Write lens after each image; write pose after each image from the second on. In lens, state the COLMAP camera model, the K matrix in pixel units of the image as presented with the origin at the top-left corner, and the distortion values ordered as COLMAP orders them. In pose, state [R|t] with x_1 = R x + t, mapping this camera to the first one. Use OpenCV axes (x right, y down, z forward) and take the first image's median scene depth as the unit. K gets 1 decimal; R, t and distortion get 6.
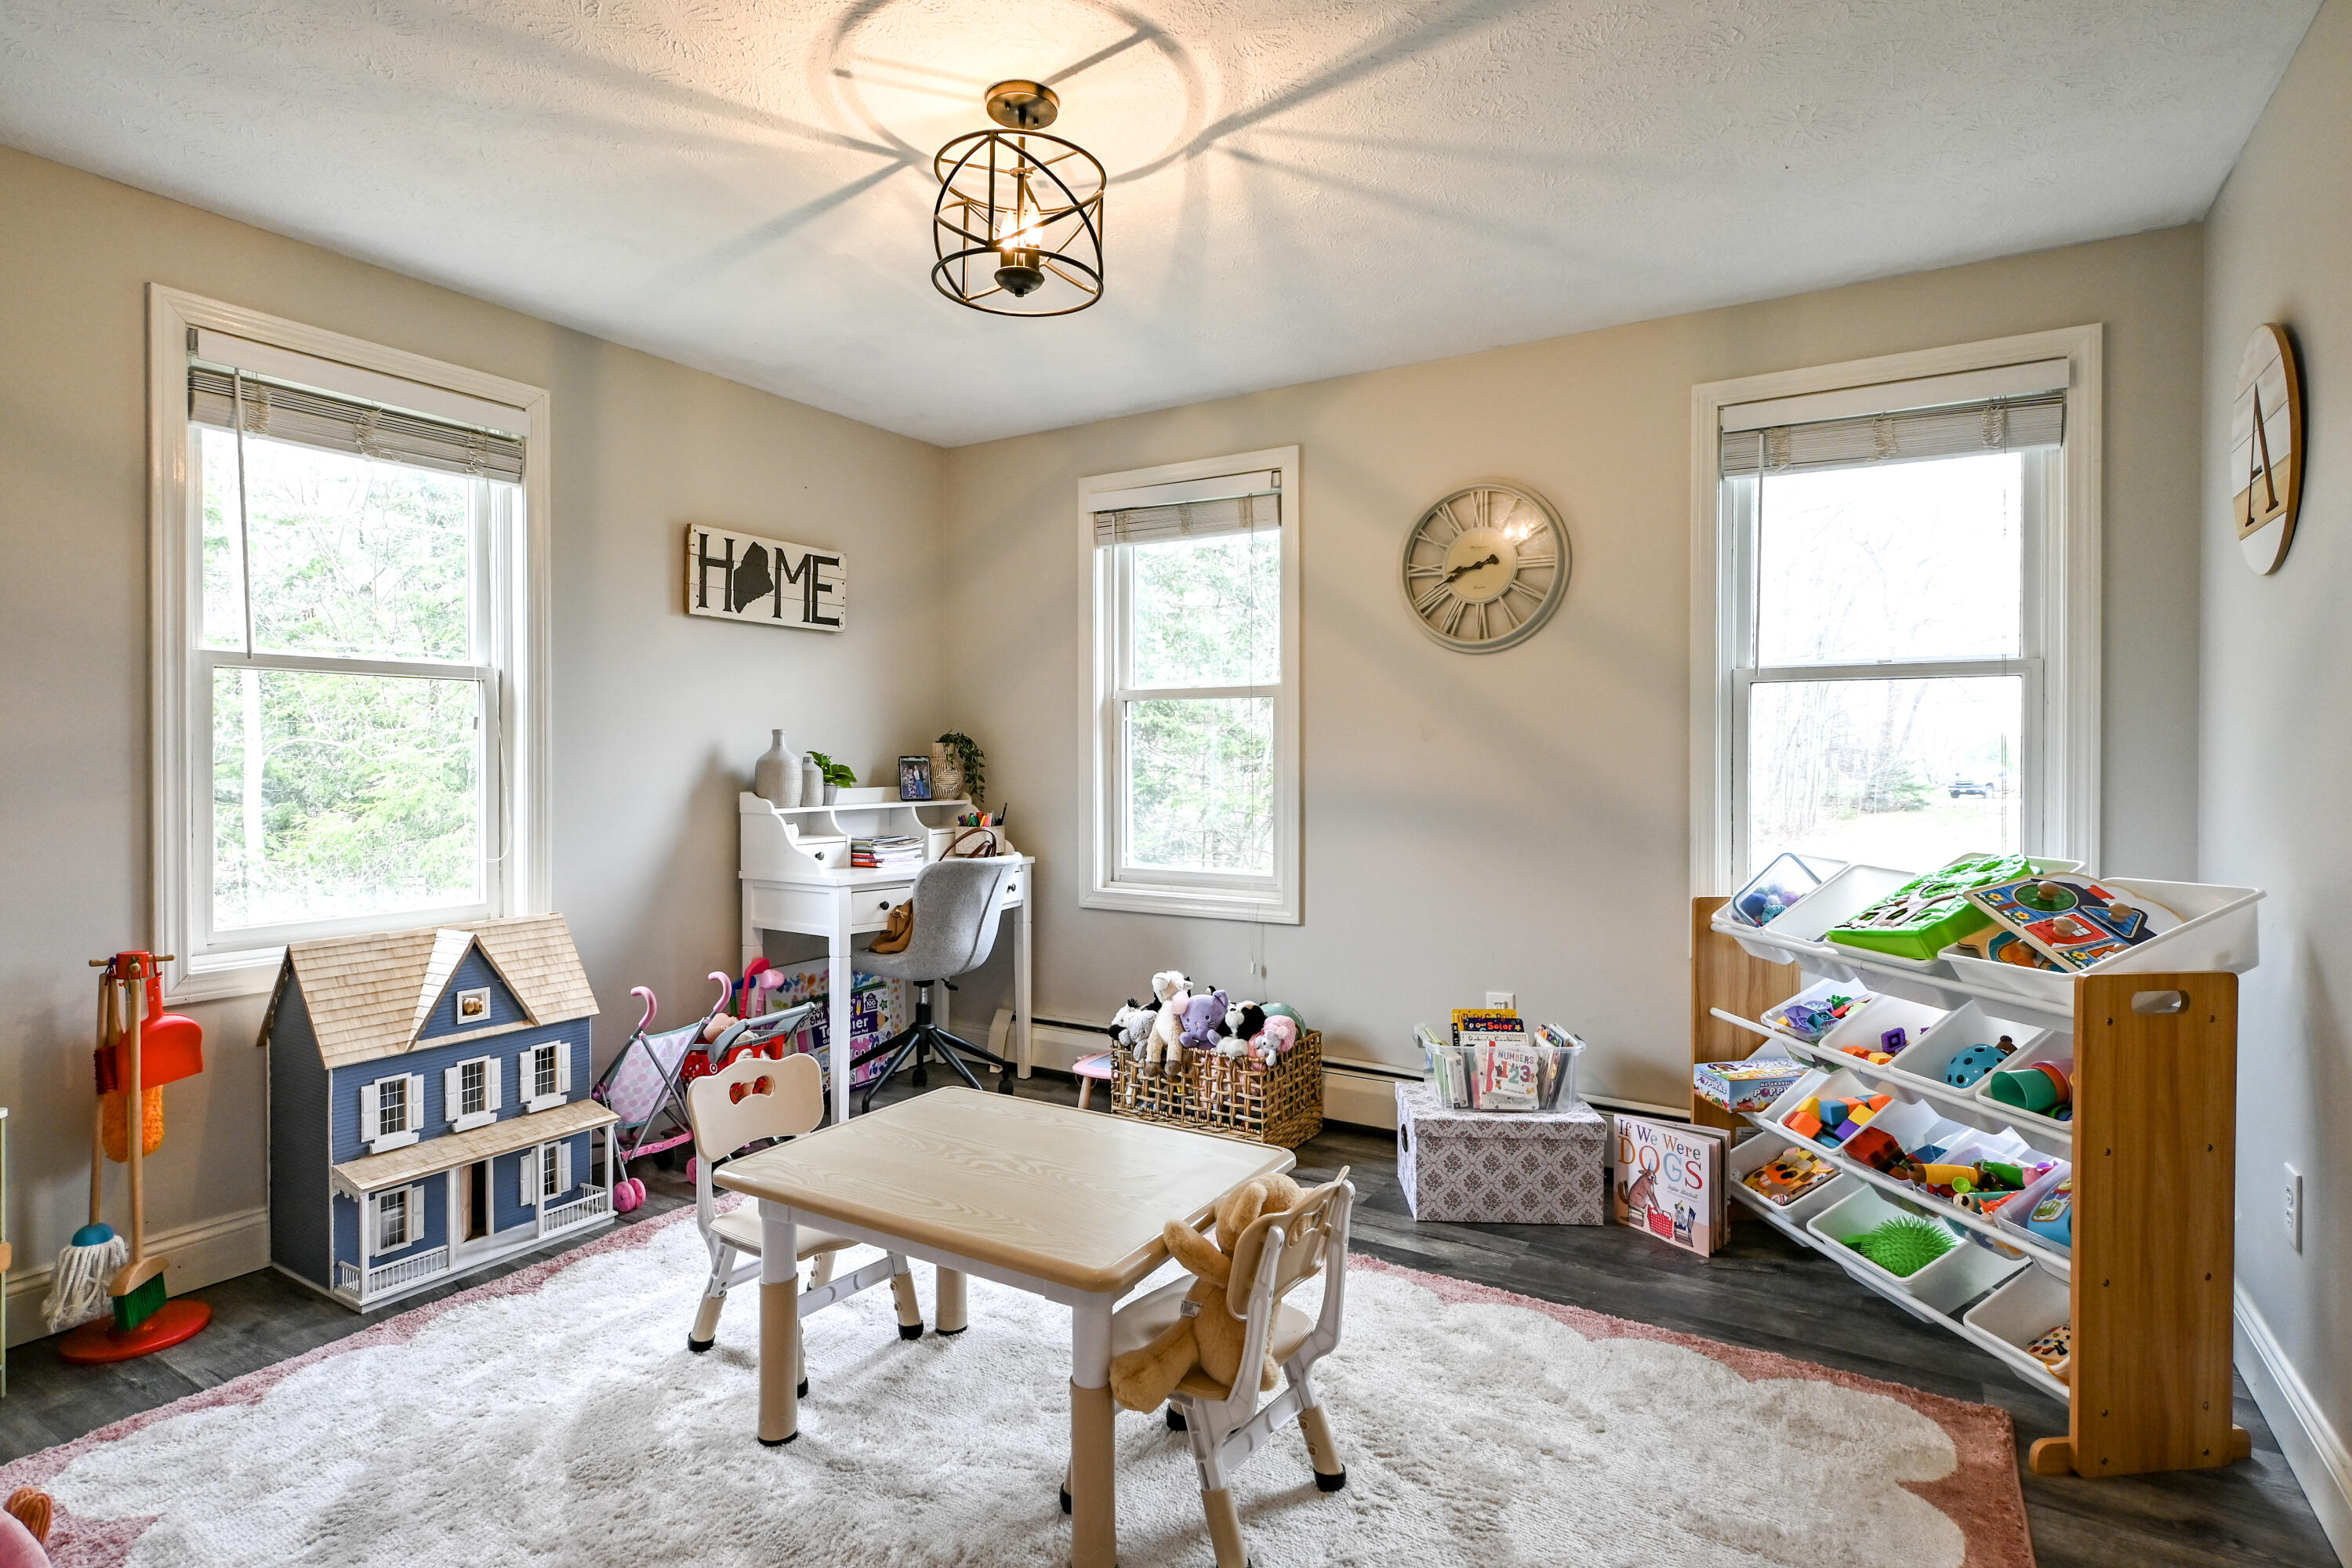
lens RADIAL K [[1193.8, 0, 1176.2], [0, 1193.8, 772.9], [0, 0, 1]] dist [0.000232, 0.000802]
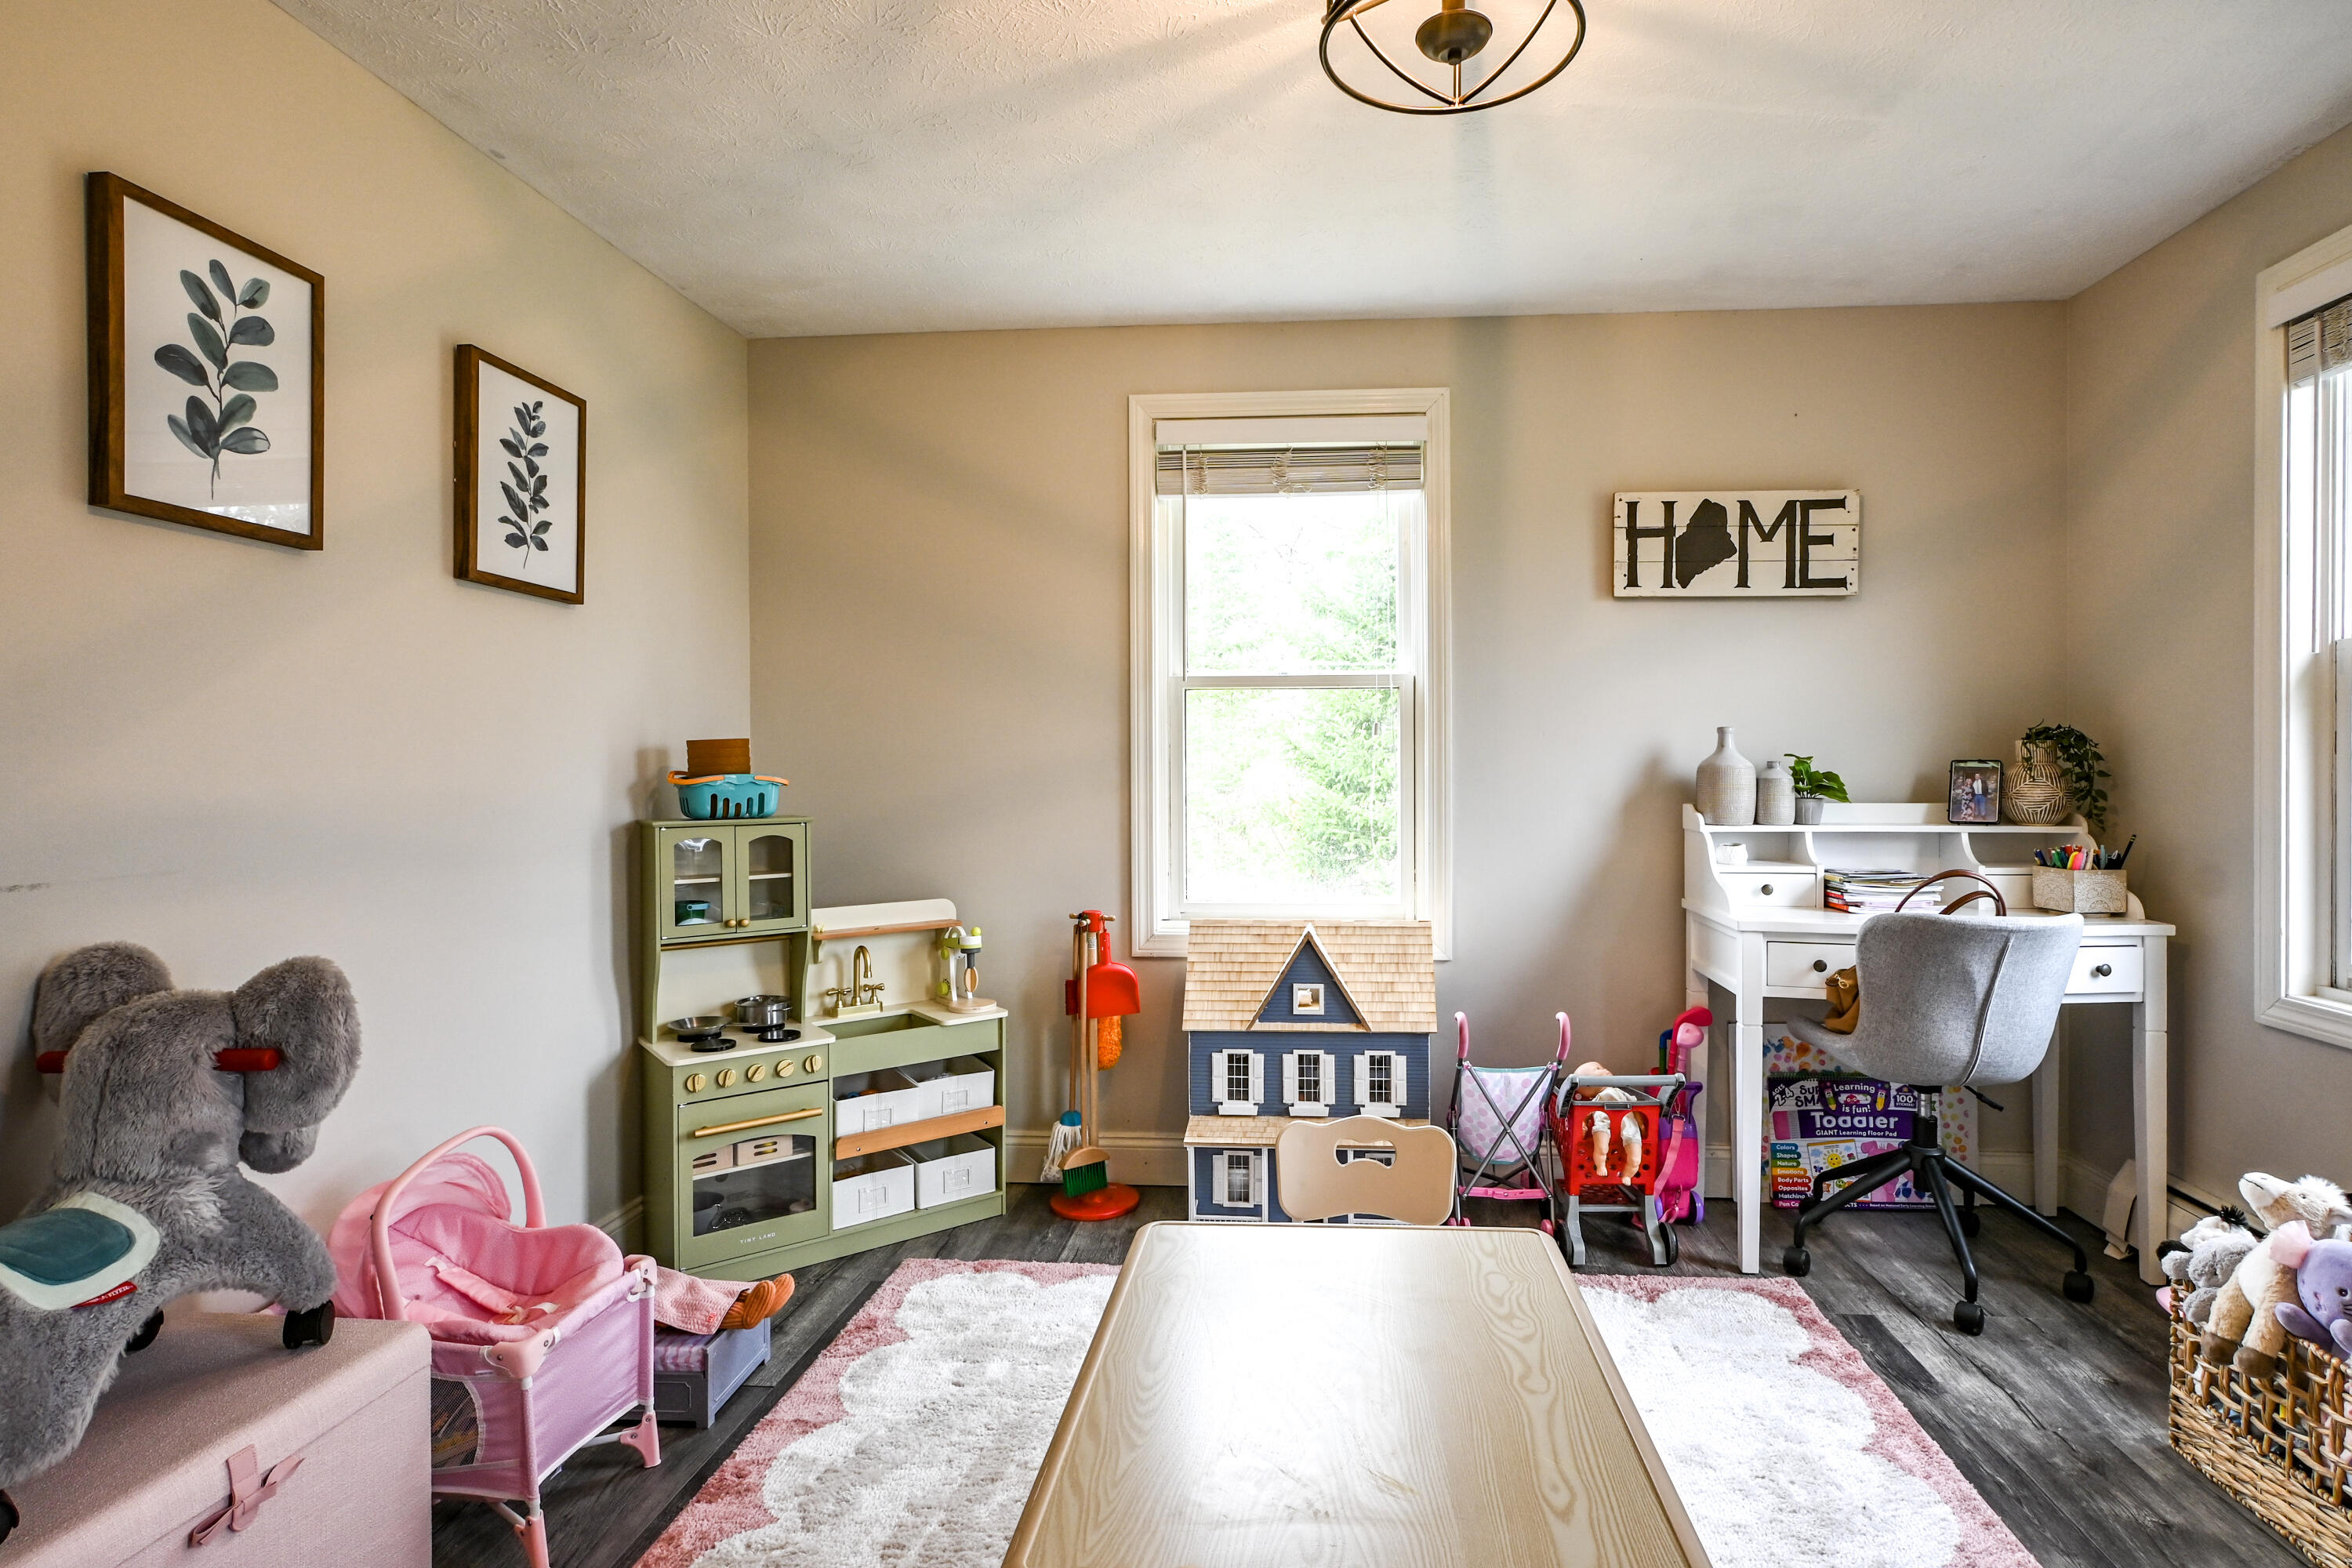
lens RADIAL K [[1193.8, 0, 1176.2], [0, 1193.8, 772.9], [0, 0, 1]] dist [0.000232, 0.000802]
pose [[0.460055, 0.006582, -0.887866, 0.242869], [-0.010681, 0.999941, 0.001879, -0.003565], [0.887826, 0.008619, 0.460098, 0.352348]]
